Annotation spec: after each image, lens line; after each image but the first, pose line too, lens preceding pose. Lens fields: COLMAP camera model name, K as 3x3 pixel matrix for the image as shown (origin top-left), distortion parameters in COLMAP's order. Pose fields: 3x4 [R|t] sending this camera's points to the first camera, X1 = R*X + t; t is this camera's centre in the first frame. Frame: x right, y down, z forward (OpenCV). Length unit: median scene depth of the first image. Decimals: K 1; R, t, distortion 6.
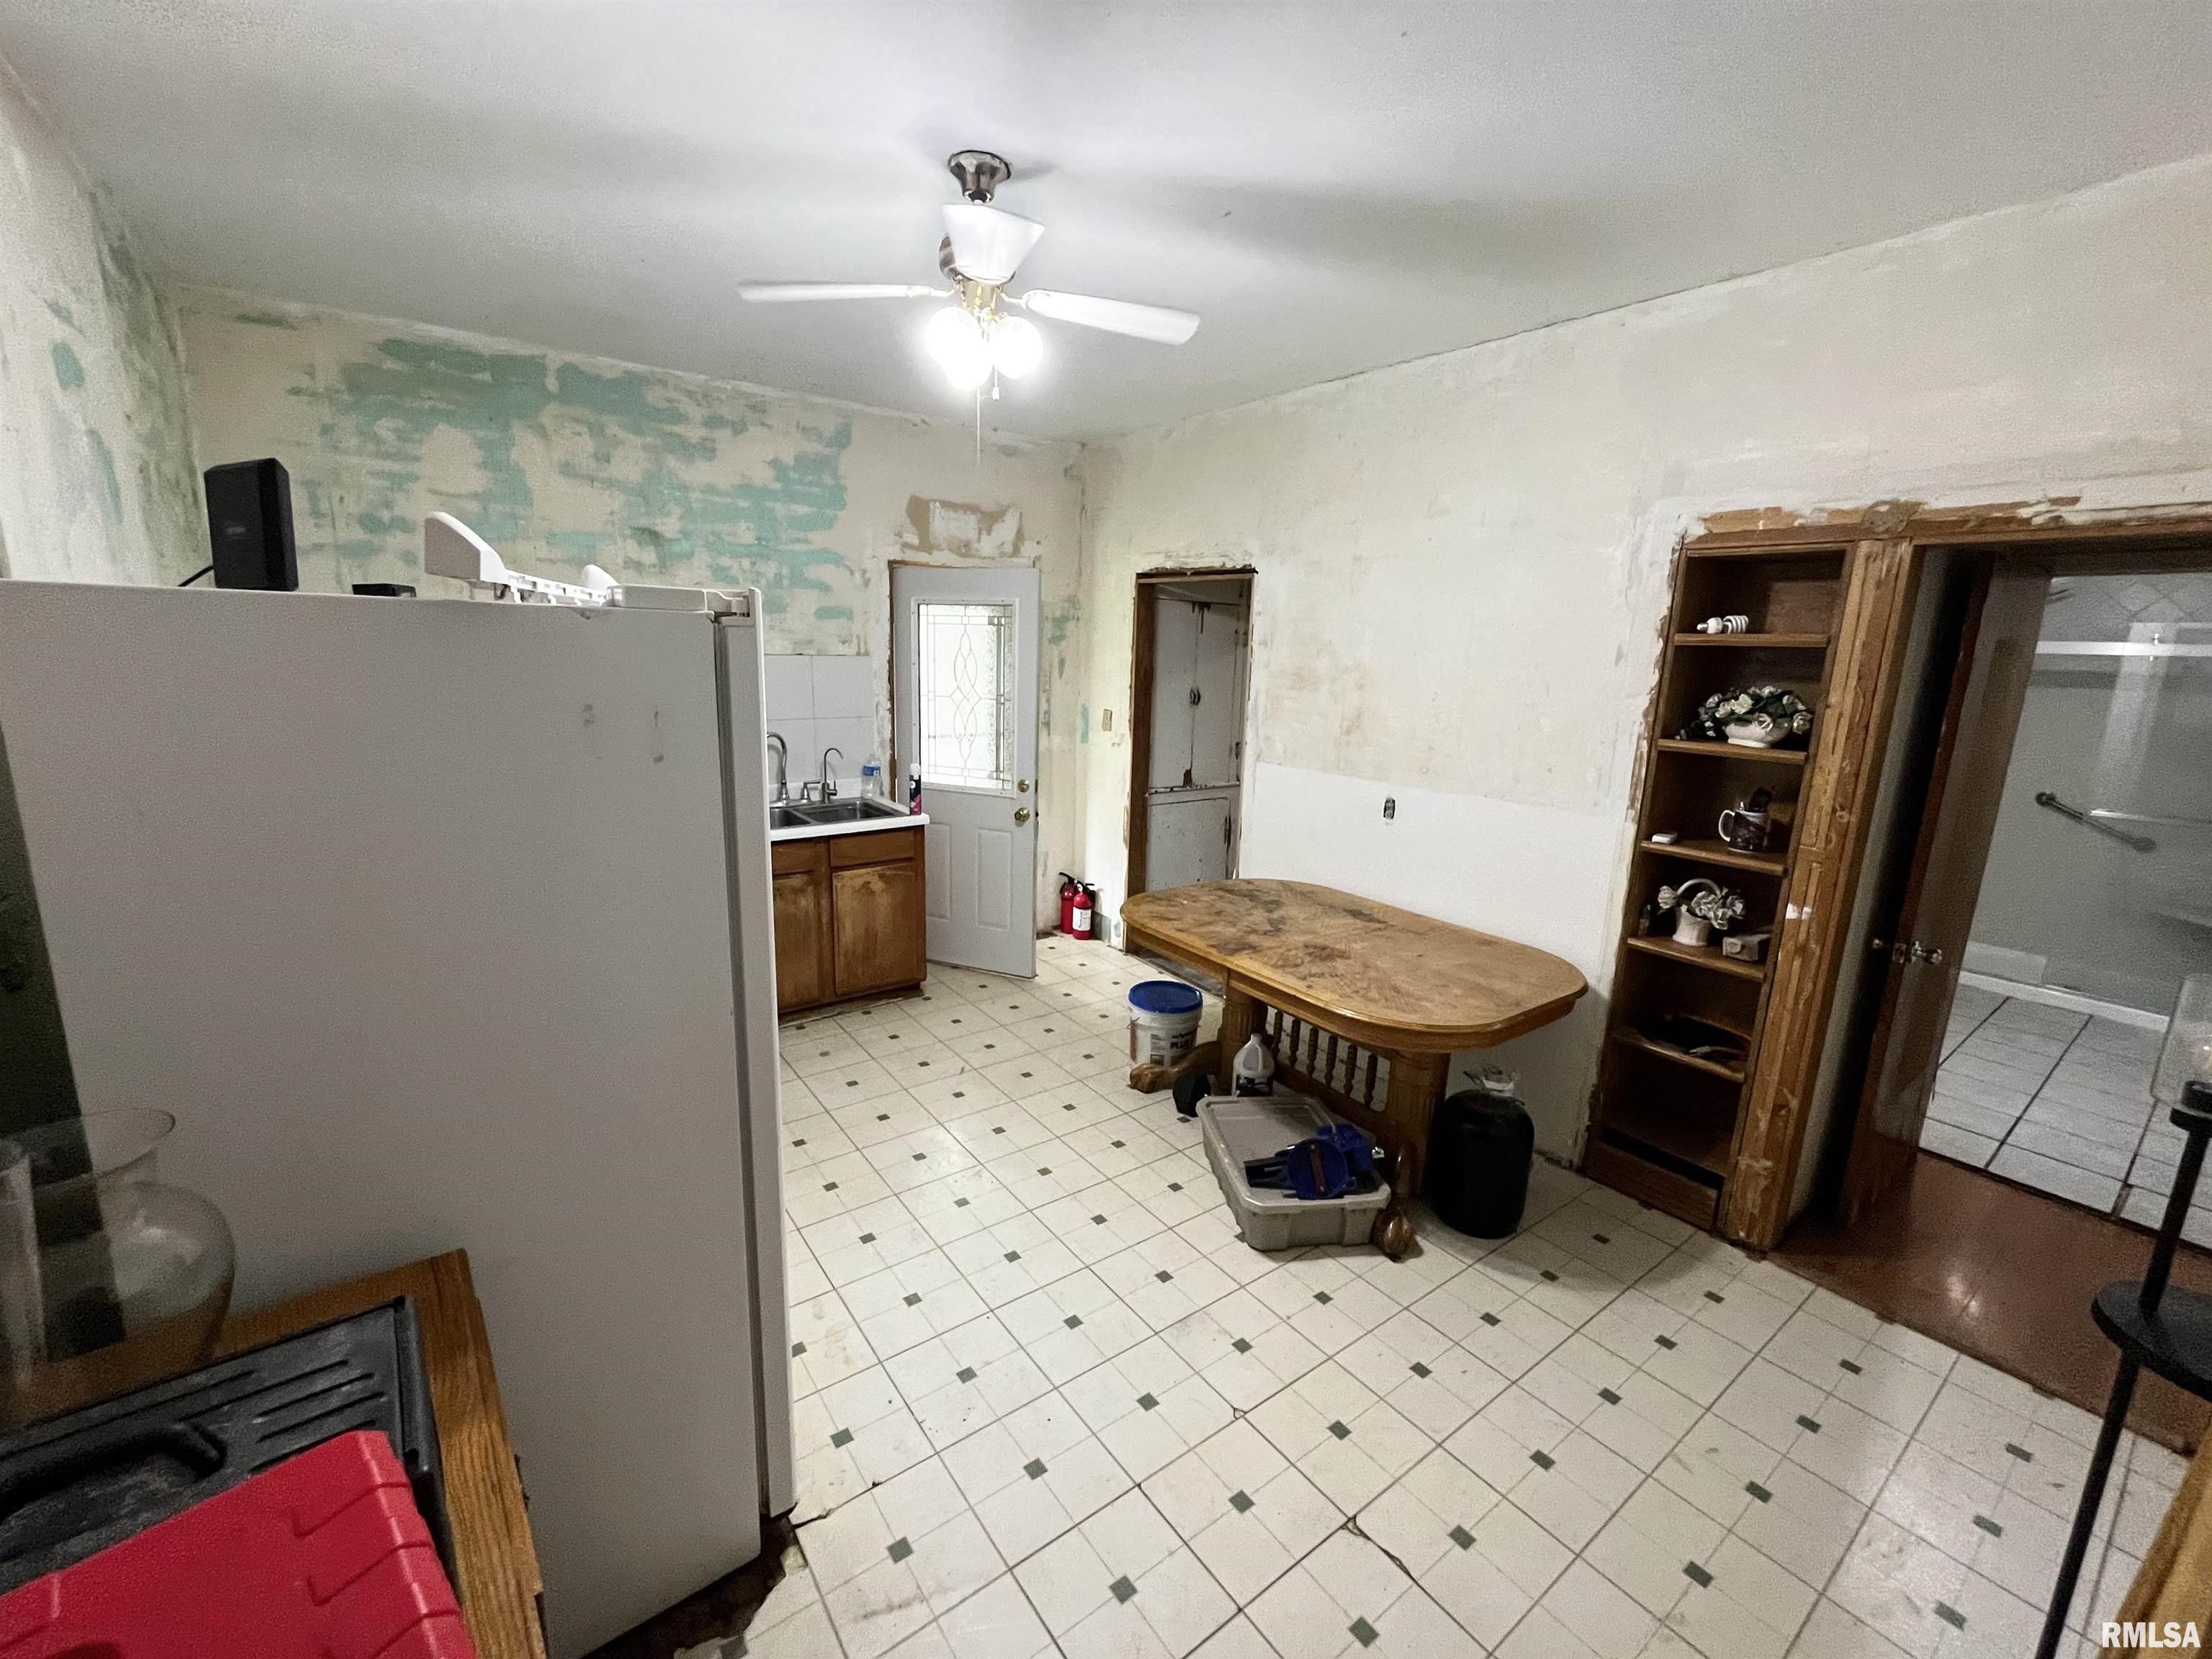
lens RADIAL K [[900.6, 0, 1101.8], [0, 900.6, 829.4], [0, 0, 1]] dist [-0.005090, -0.000086]
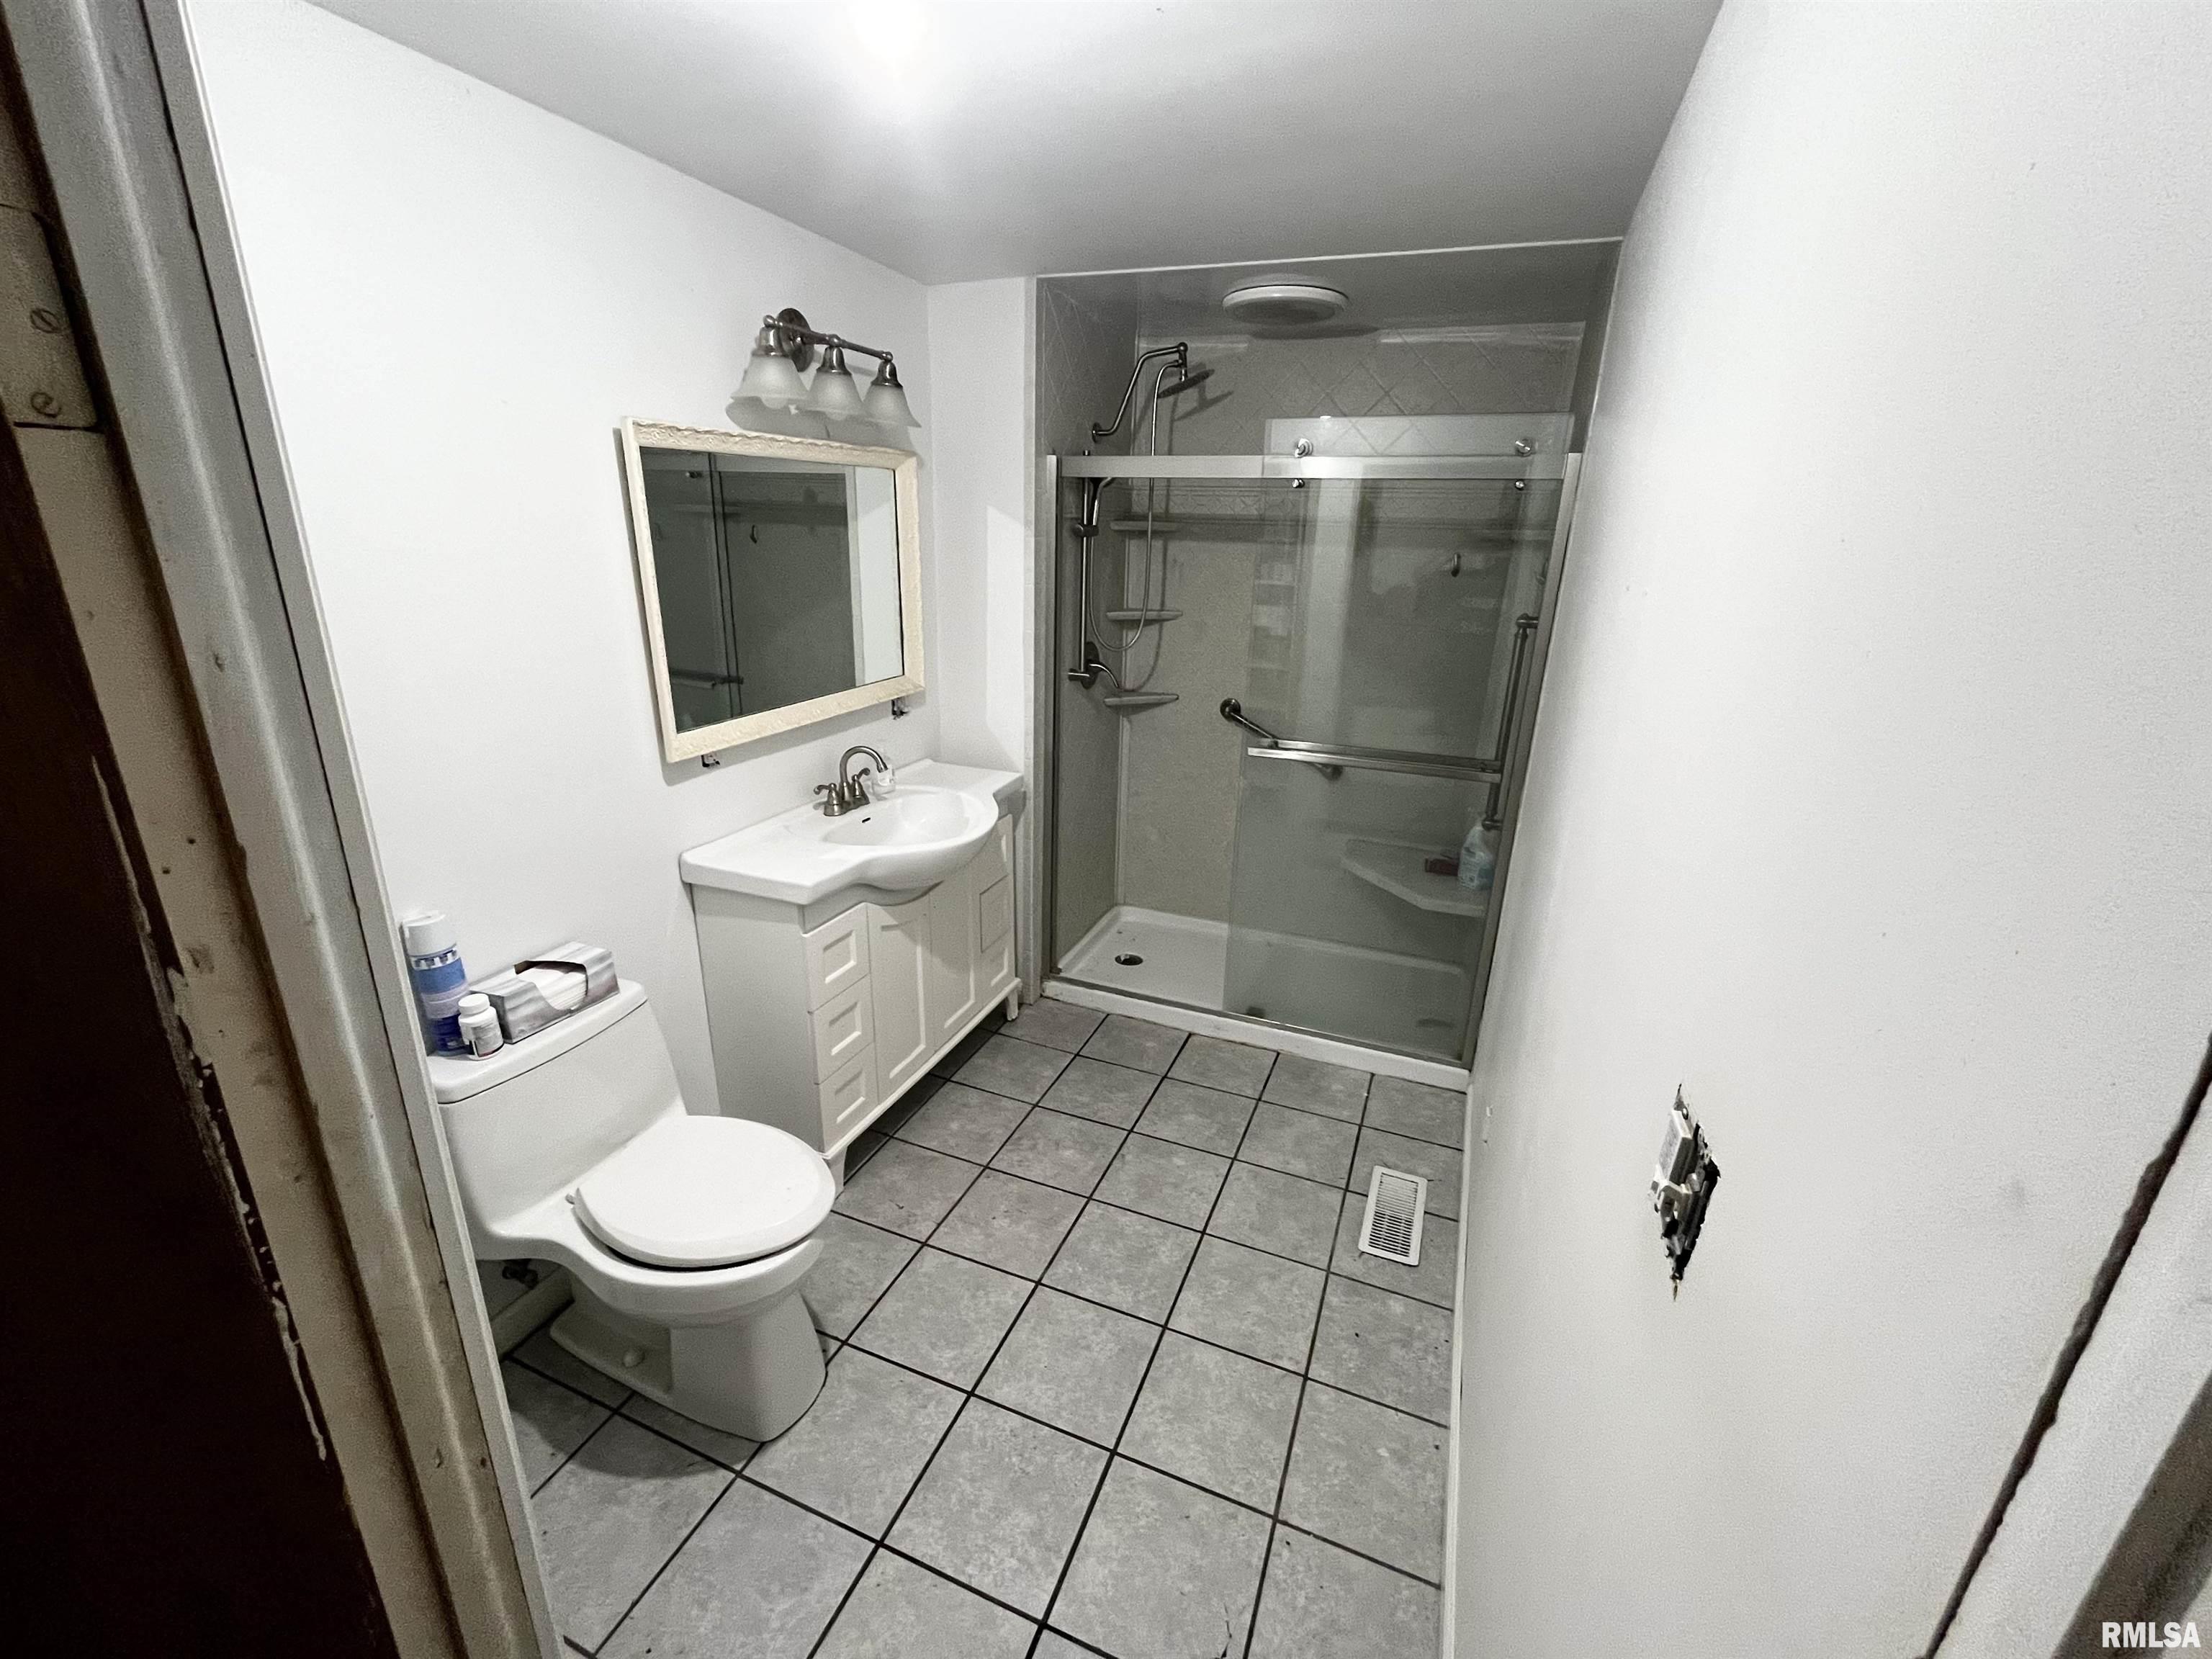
lens RADIAL K [[900.1, 0, 1102.7], [0, 900.1, 827.2], [0, 0, 1]] dist [-0.001744, -0.000173]
pose [[0.853669, -0.165296, 0.493888, 0.895340], [0.100465, 0.982752, 0.155260, -0.084159], [-0.511034, -0.082922, 0.855552, 0.663568]]
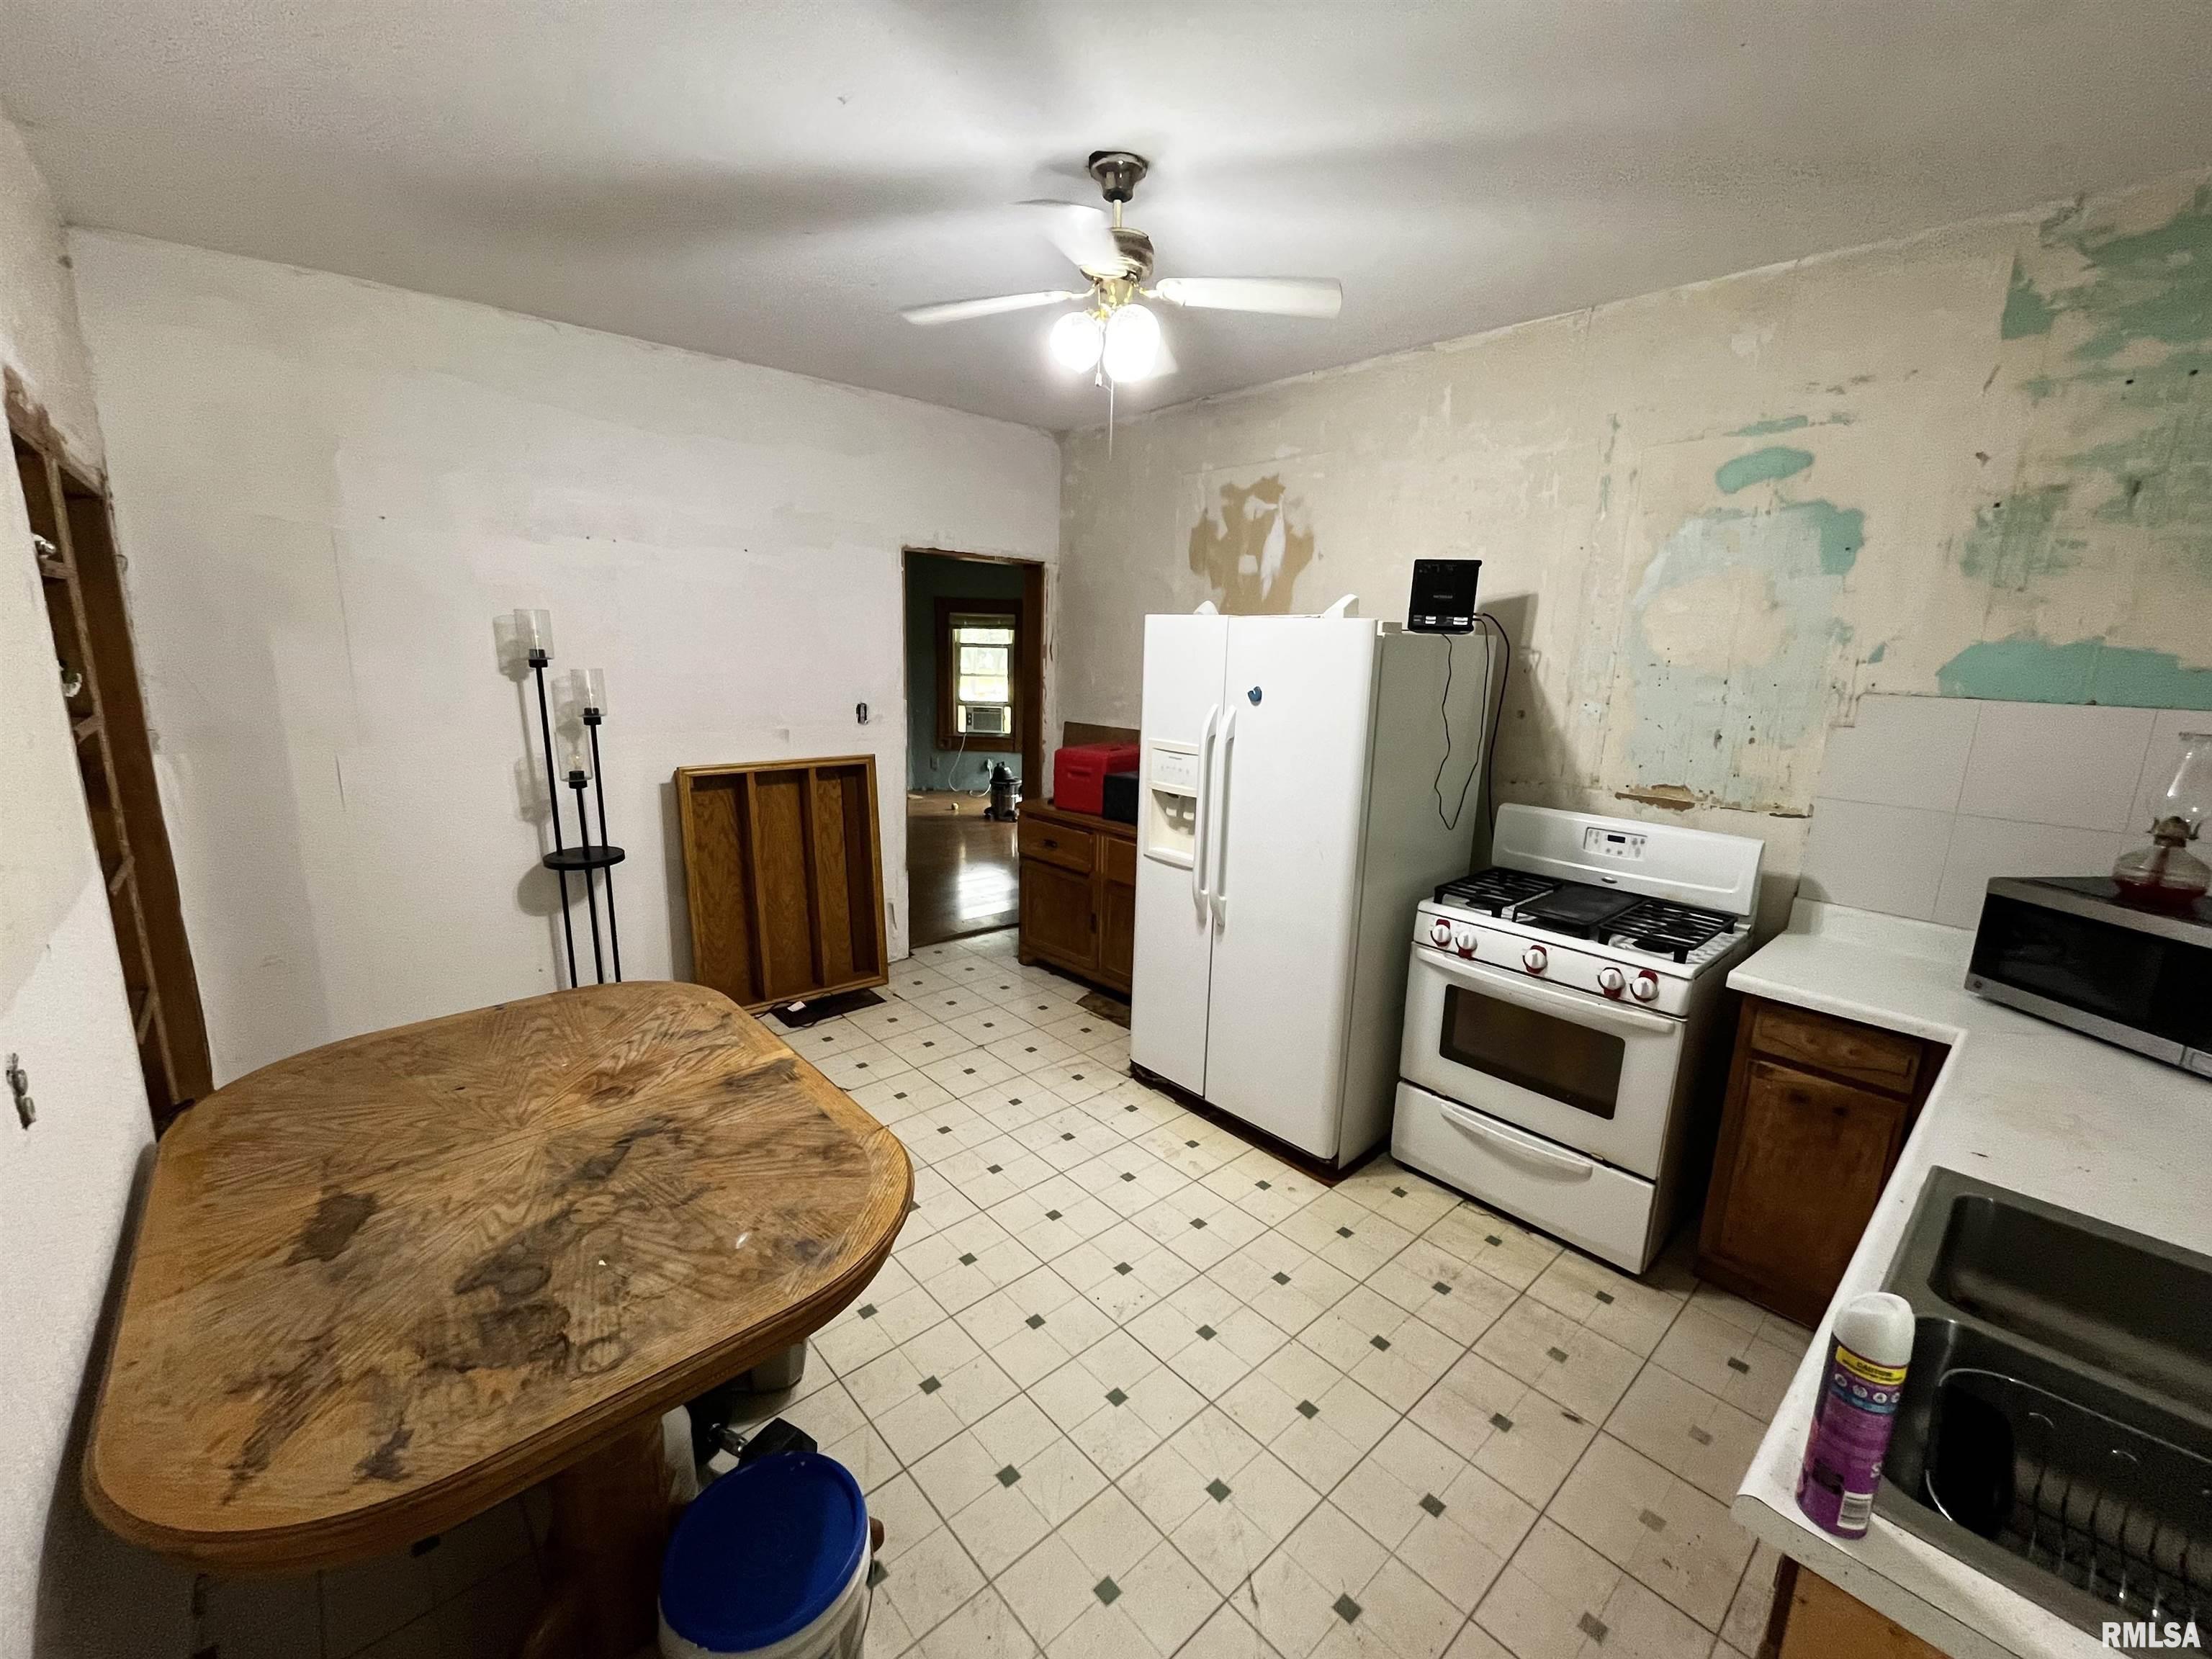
lens RADIAL K [[900.1, 0, 1102.7], [0, 900.1, 827.2], [0, 0, 1]] dist [-0.001744, -0.000173]
pose [[-0.993771, -0.034462, -0.105980, -0.020607], [-0.073836, 0.915913, 0.394527, -0.258333], [0.083472, 0.399894, -0.912752, 1.273527]]
